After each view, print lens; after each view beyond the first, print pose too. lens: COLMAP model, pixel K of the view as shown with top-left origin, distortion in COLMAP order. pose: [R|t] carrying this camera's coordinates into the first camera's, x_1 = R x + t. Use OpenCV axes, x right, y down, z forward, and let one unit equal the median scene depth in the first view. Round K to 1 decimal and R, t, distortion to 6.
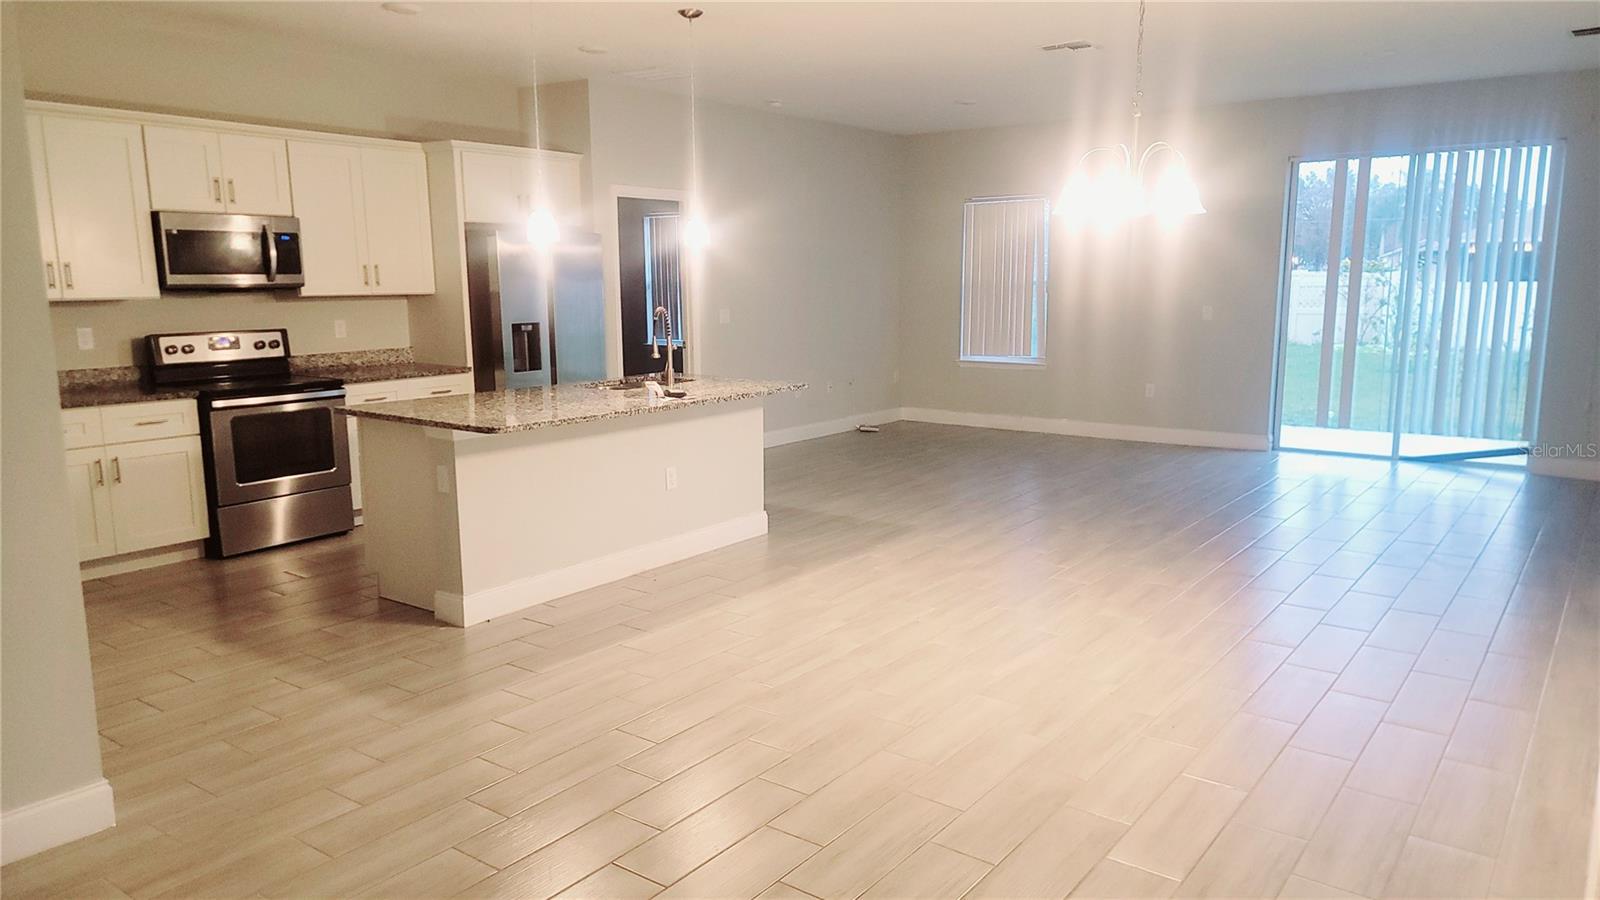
lens RADIAL K [[1107.5, 0, 800.0], [0, 1107.5, 450.0], [0, 0, 1]] dist [0.072020, 0.000638]
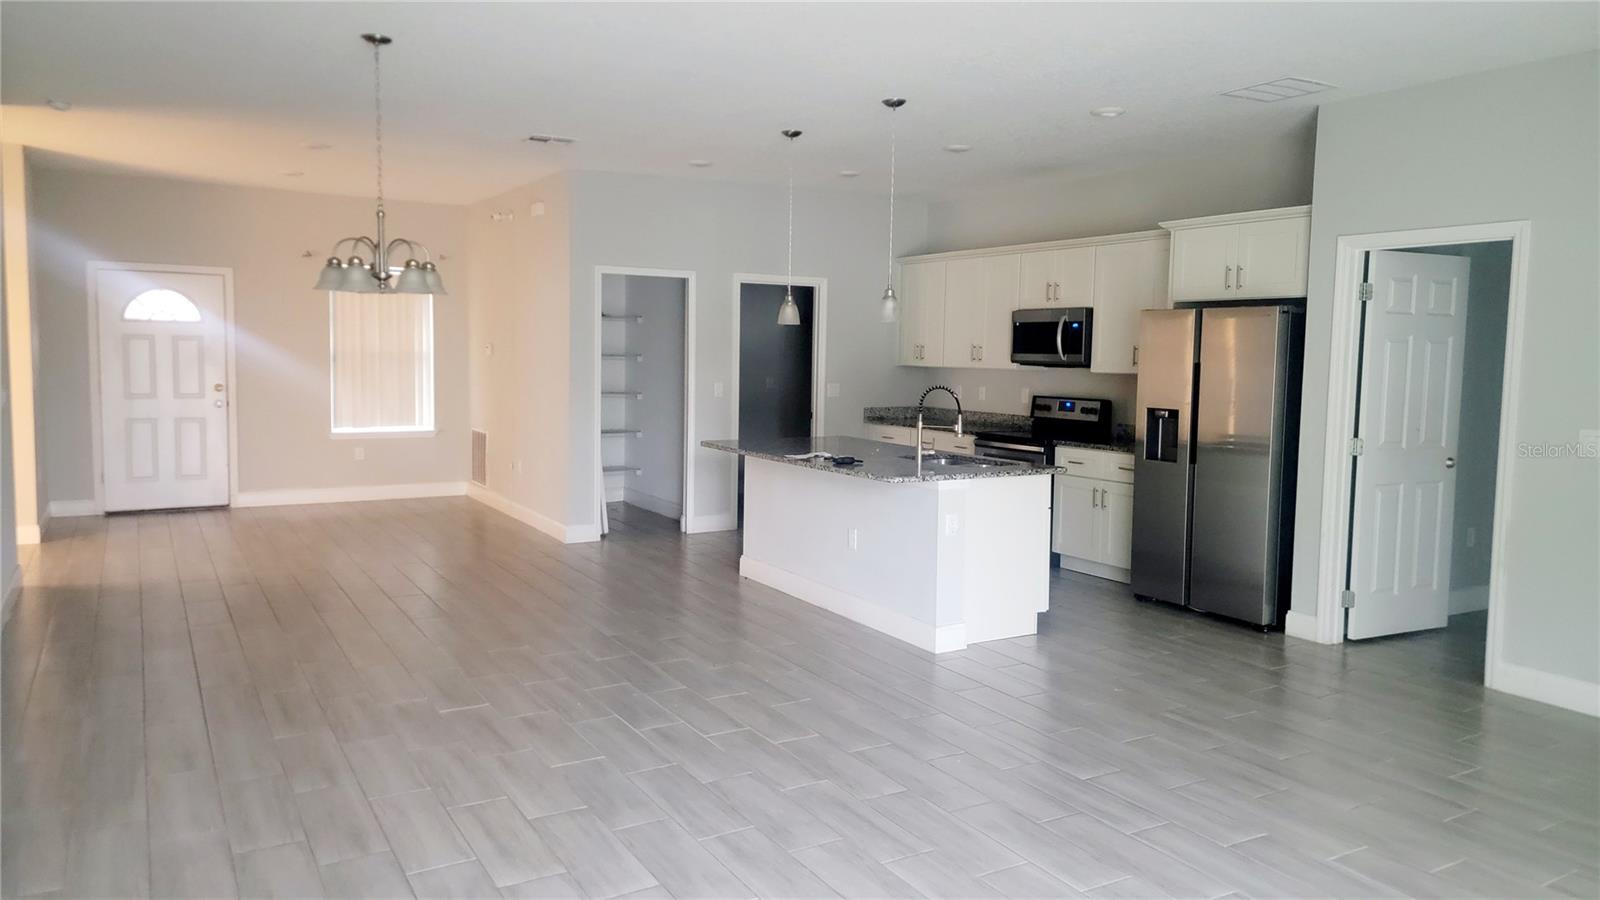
lens RADIAL K [[1107.5, 0, 800.0], [0, 1107.5, 450.0], [0, 0, 1]] dist [0.072020, 0.000638]
pose [[-0.389822, 0.086656, -0.916804, 0.773064], [-0.158065, 0.974491, 0.159318, -0.195876], [0.907223, 0.207020, -0.366181, 1.170132]]
